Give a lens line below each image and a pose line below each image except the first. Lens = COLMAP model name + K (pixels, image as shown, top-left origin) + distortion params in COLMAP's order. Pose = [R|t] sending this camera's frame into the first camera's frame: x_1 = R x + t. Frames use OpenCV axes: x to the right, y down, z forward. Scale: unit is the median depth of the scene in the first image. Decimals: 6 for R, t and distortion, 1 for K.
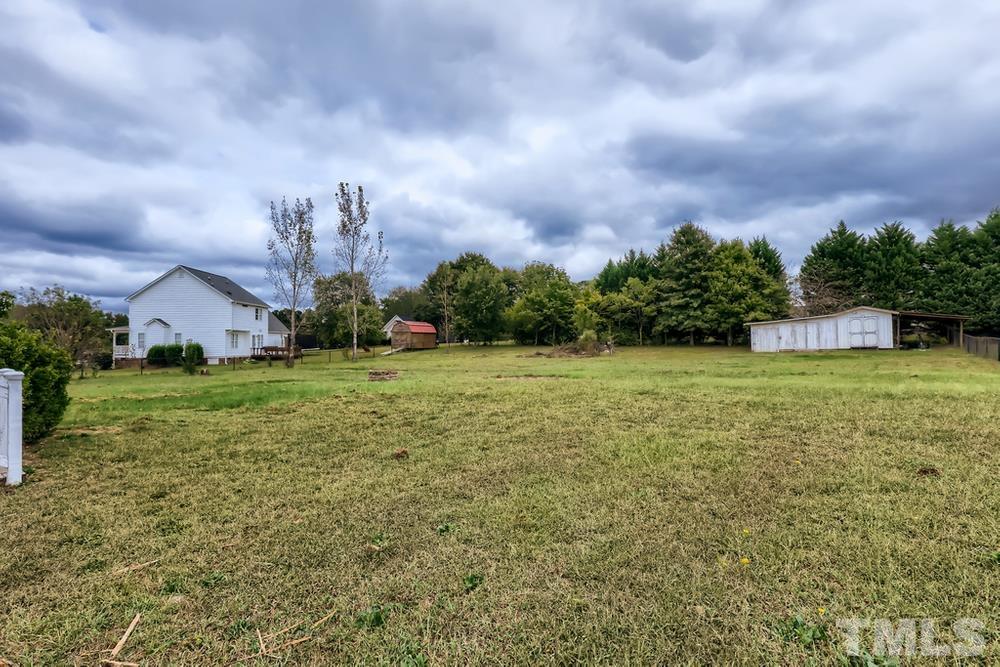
lens RADIAL K [[475.8, 0, 494.3], [0, 475.8, 352.7], [0, 0, 1]] dist [0.009101, 0.000607]
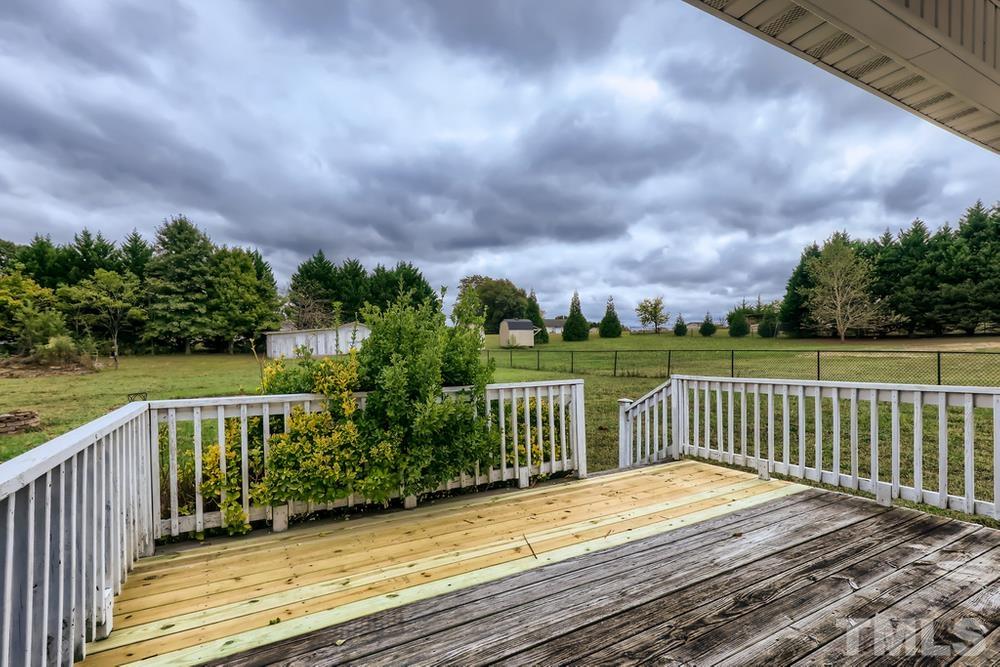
lens RADIAL K [[475.8, 0, 494.3], [0, 475.8, 352.7], [0, 0, 1]] dist [0.009101, 0.000607]
pose [[0.378011, -0.020865, 0.925566, -0.226856], [0.028105, 0.999544, 0.011055, -0.012721], [-0.925375, 0.021834, 0.378425, 0.123683]]
